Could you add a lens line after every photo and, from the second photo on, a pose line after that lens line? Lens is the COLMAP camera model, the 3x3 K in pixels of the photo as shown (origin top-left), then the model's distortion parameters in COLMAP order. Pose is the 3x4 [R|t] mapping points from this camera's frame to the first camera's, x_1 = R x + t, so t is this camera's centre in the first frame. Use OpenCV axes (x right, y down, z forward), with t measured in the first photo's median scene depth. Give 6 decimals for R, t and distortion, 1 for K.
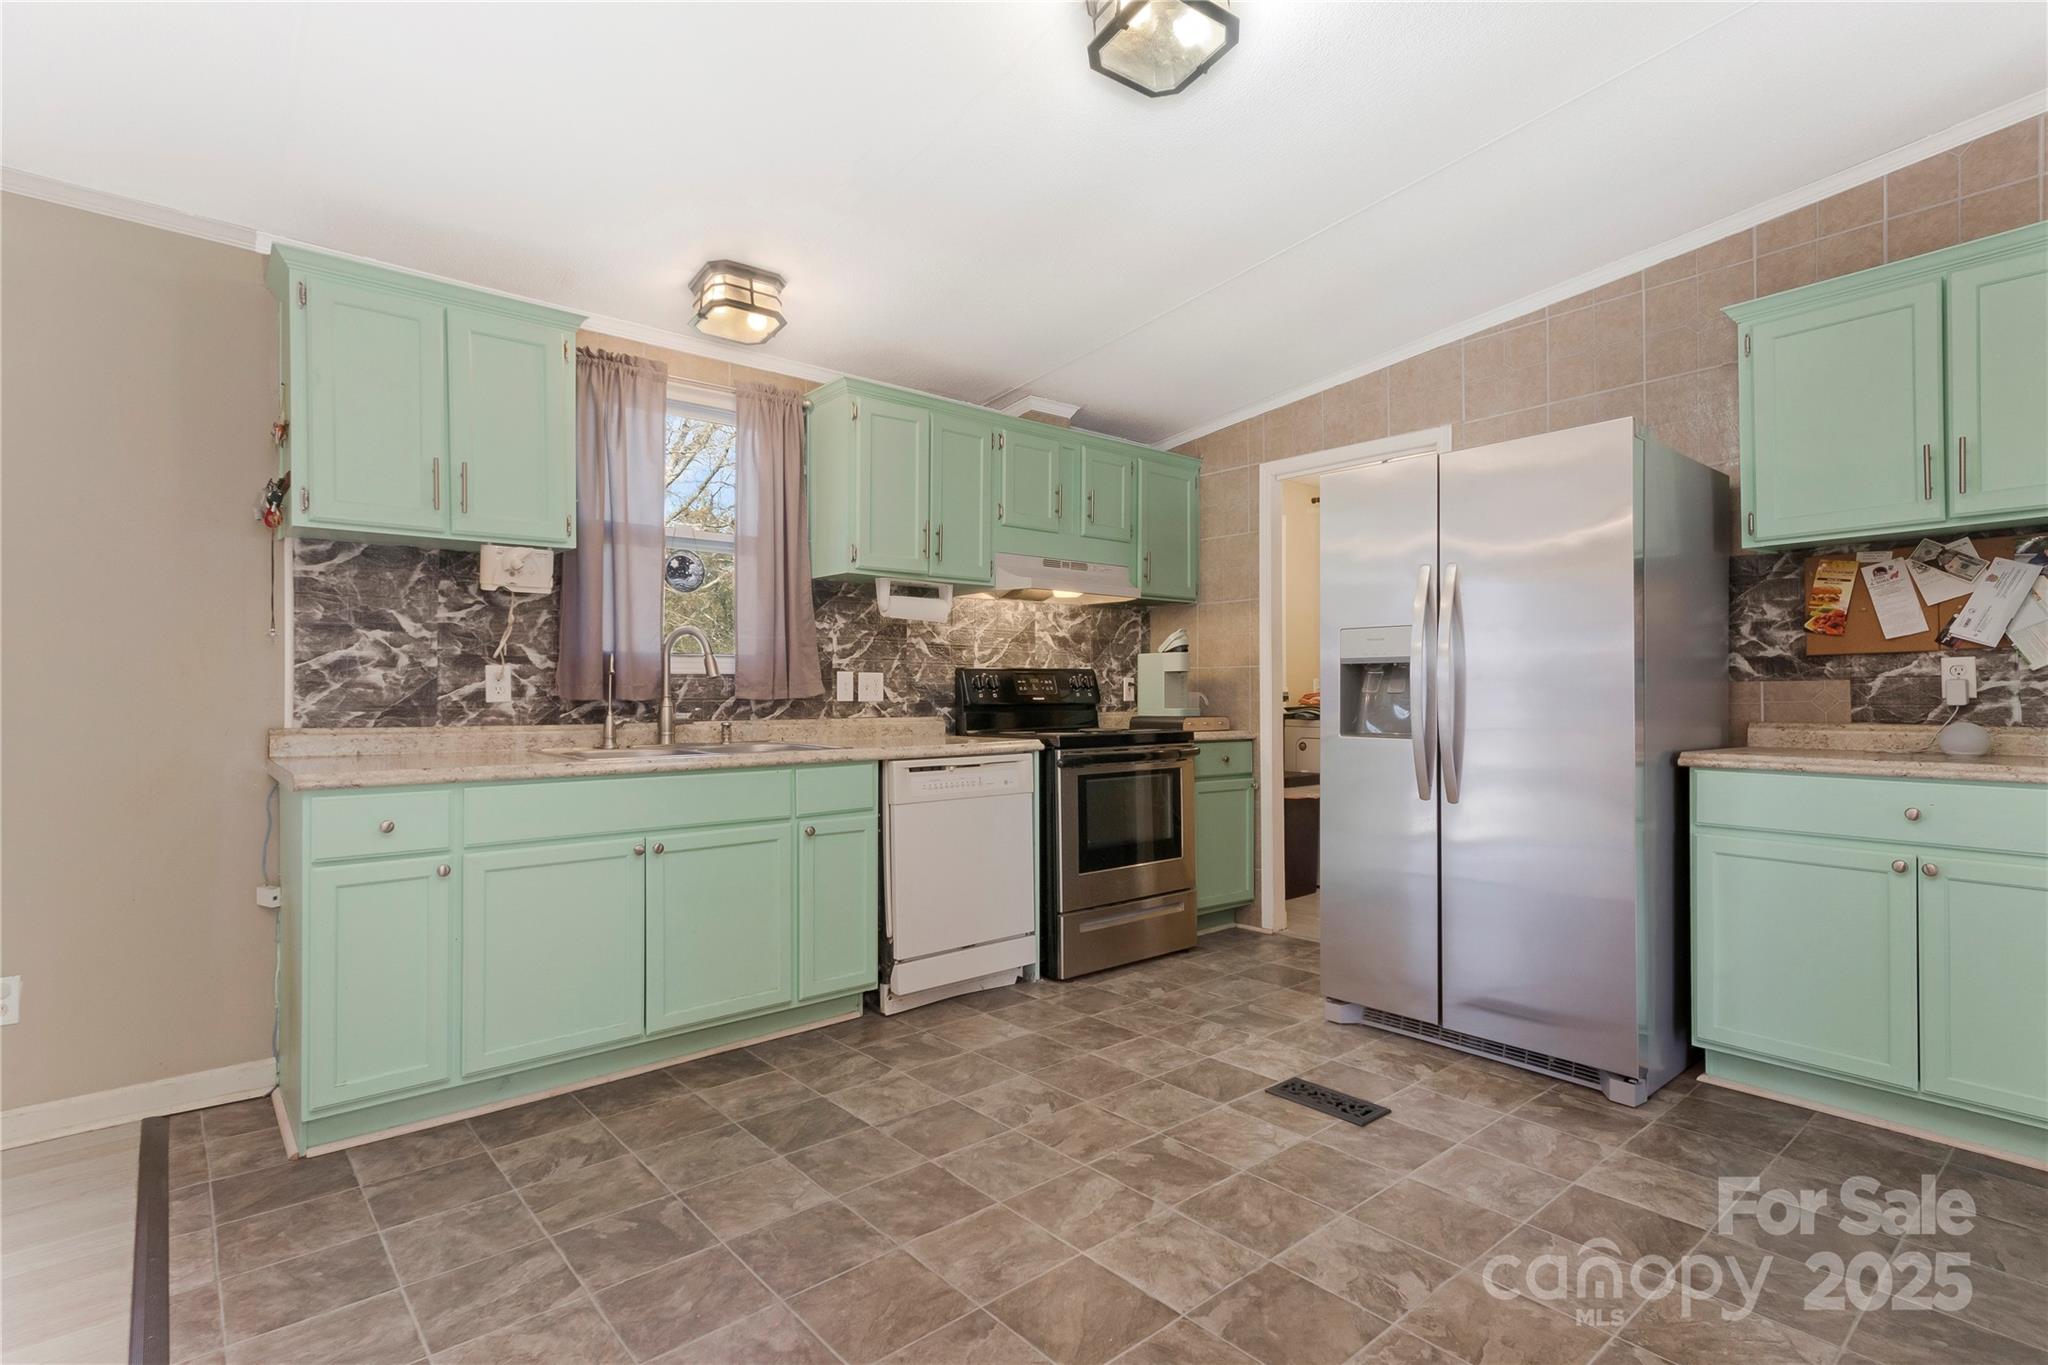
lens RADIAL K [[997.8, 0, 1023.3], [0, 997.8, 692.0], [0, 0, 1]] dist [0.012233, 0.001502]
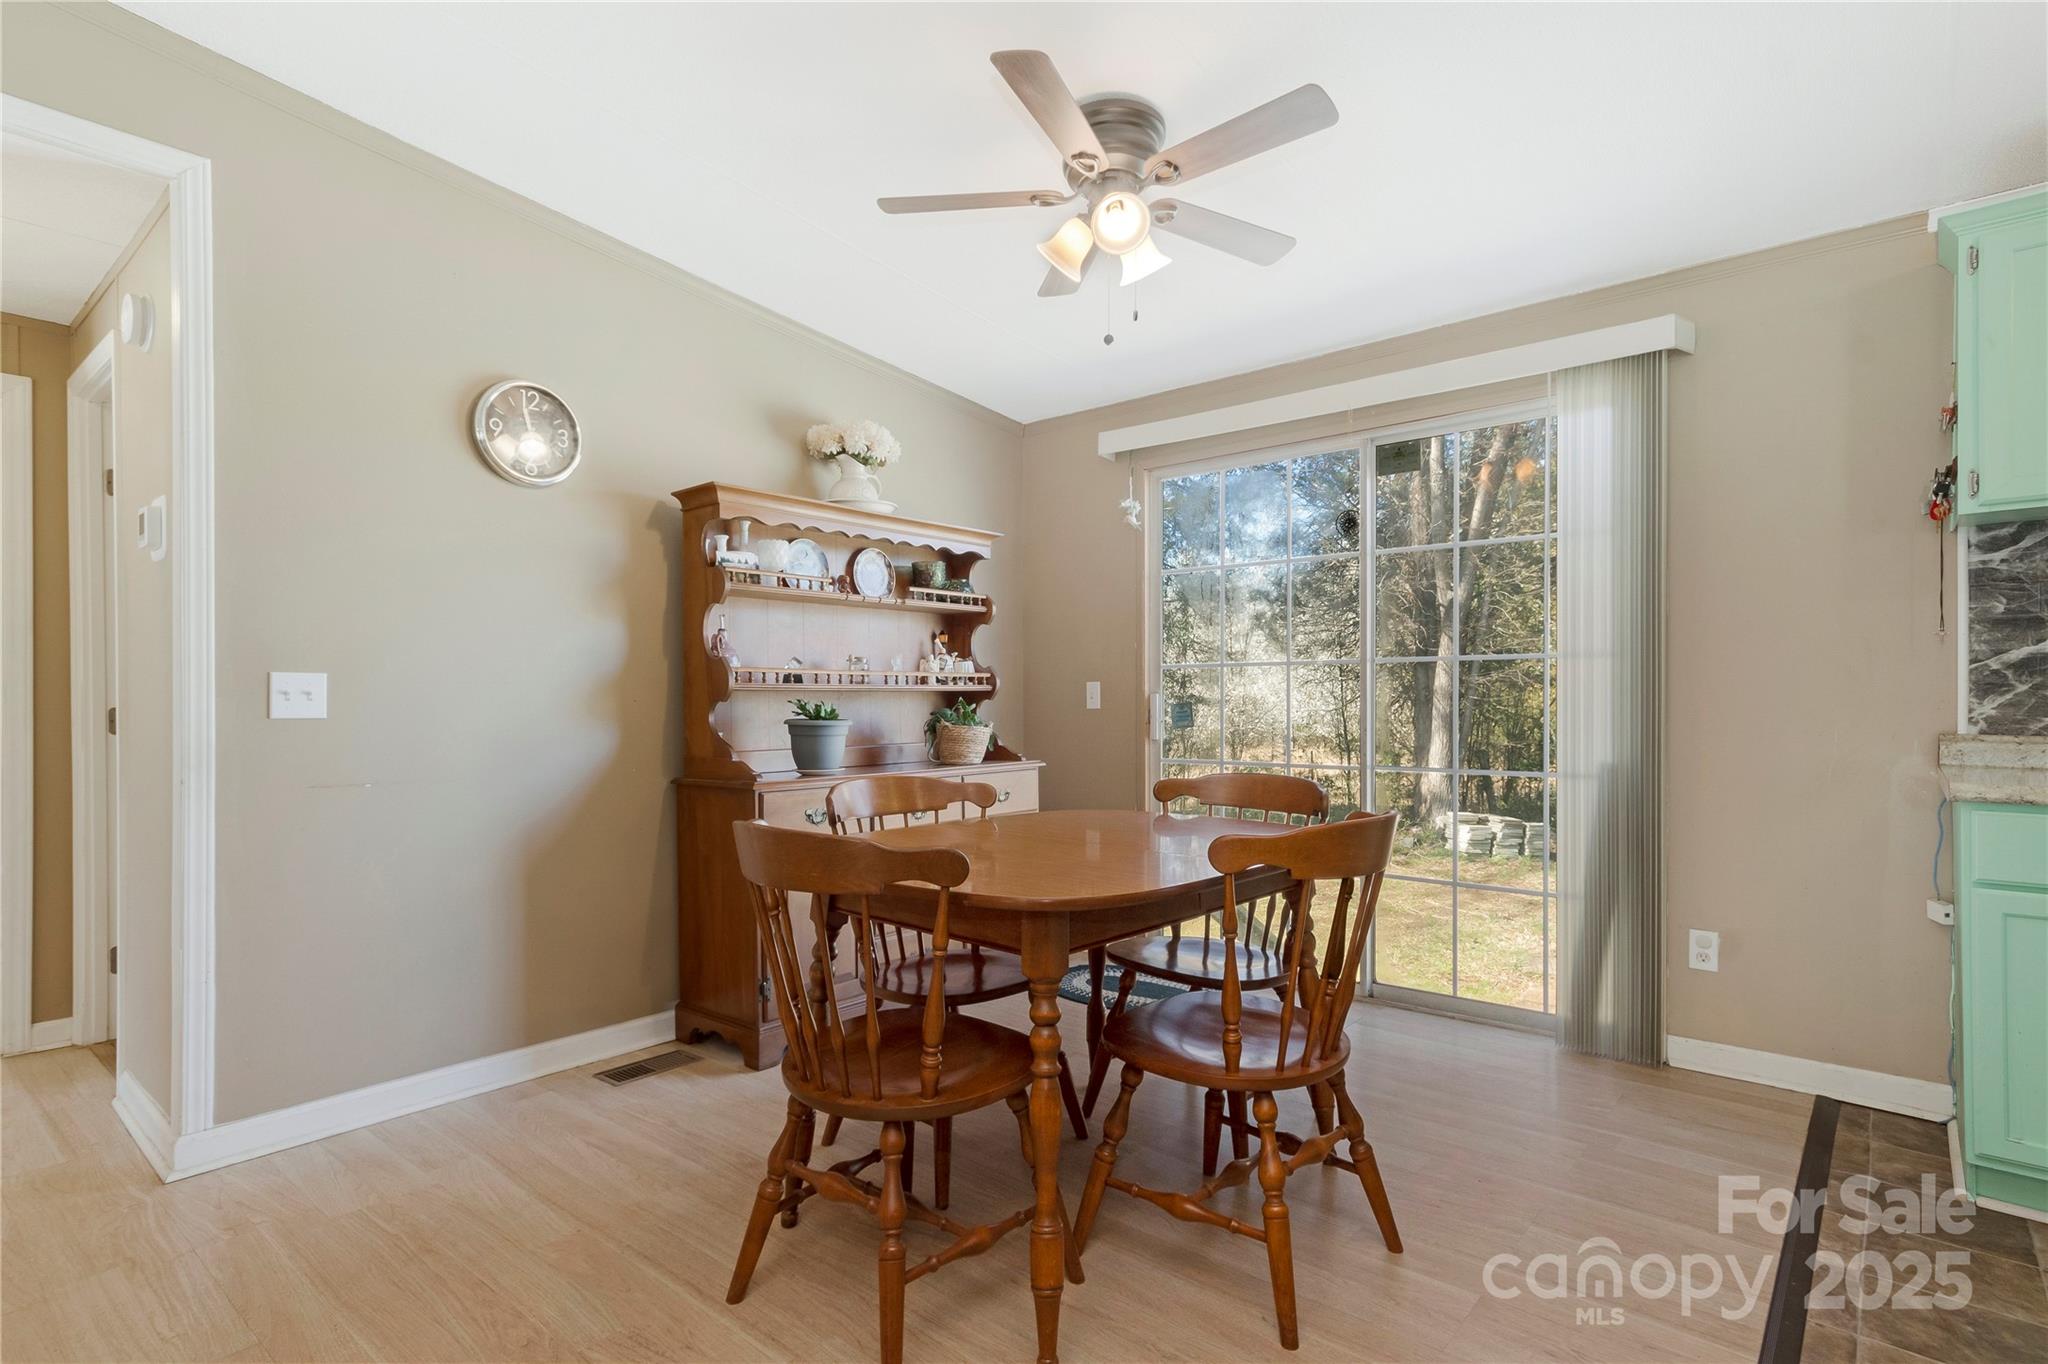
lens RADIAL K [[1024.6, 0, 1023.3], [0, 1024.6, 698.4], [0, 0, 1]] dist [0.019791, 0.000609]
pose [[0.156393, -0.000623, -0.987695, 0.071419], [0.002583, 0.999997, -0.000222, 0.001151], [0.987692, -0.002516, 0.156394, -0.000053]]
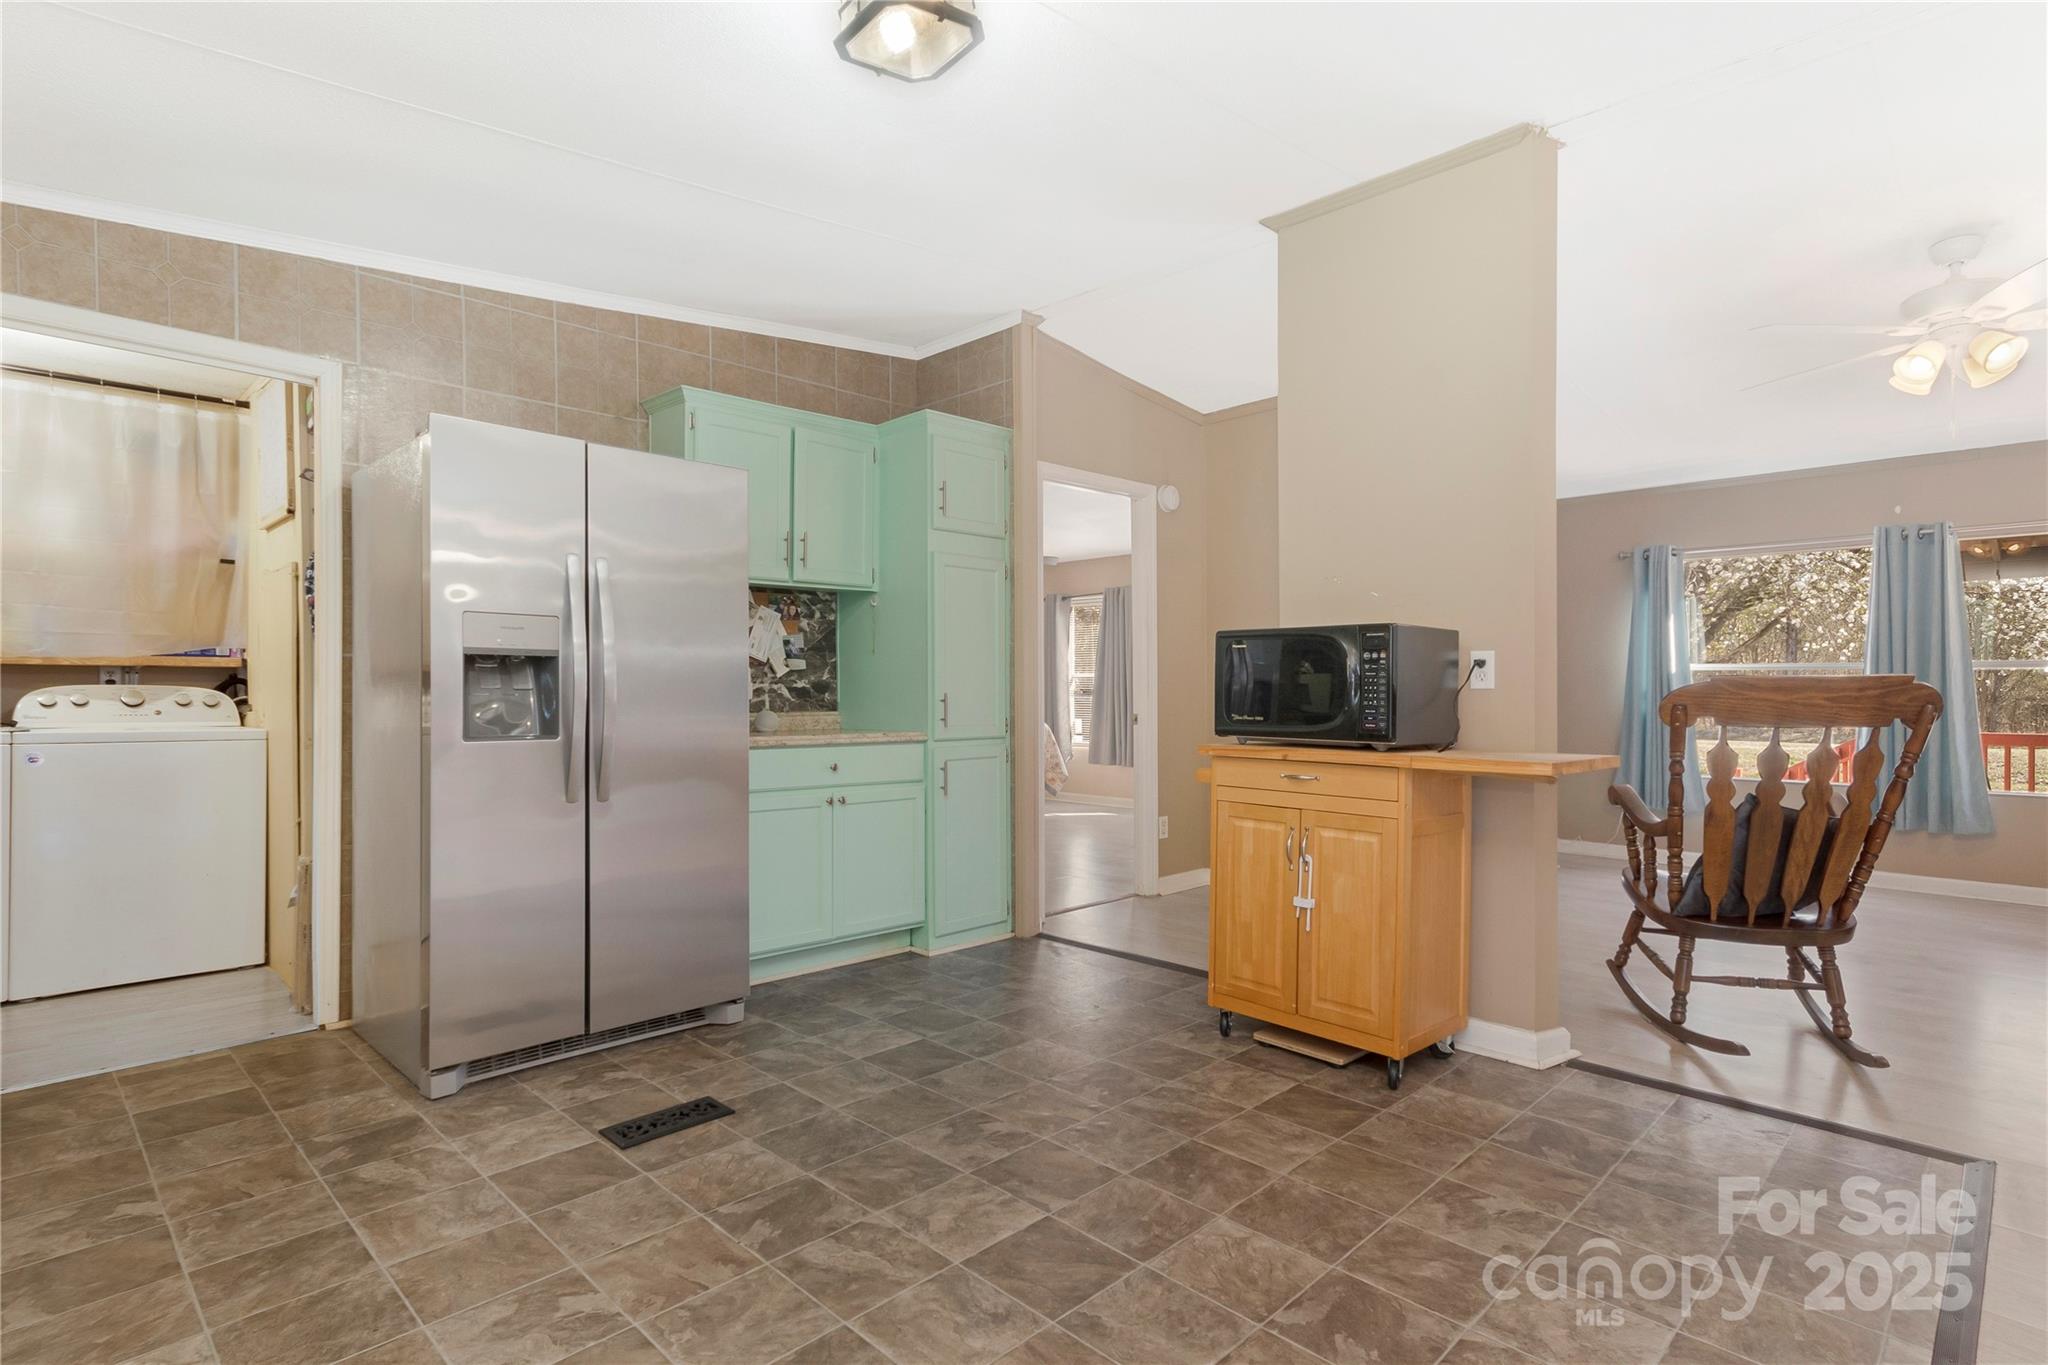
lens RADIAL K [[997.8, 0, 1055.9], [0, 997.8, 699.7], [0, 0, 1]] dist [0.012233, 0.001502]
pose [[-0.088782, -0.004834, 0.996039, -2.009510], [-0.004701, 0.999979, 0.004434, 0.015740], [-0.996040, -0.004289, -0.088803, 2.175316]]
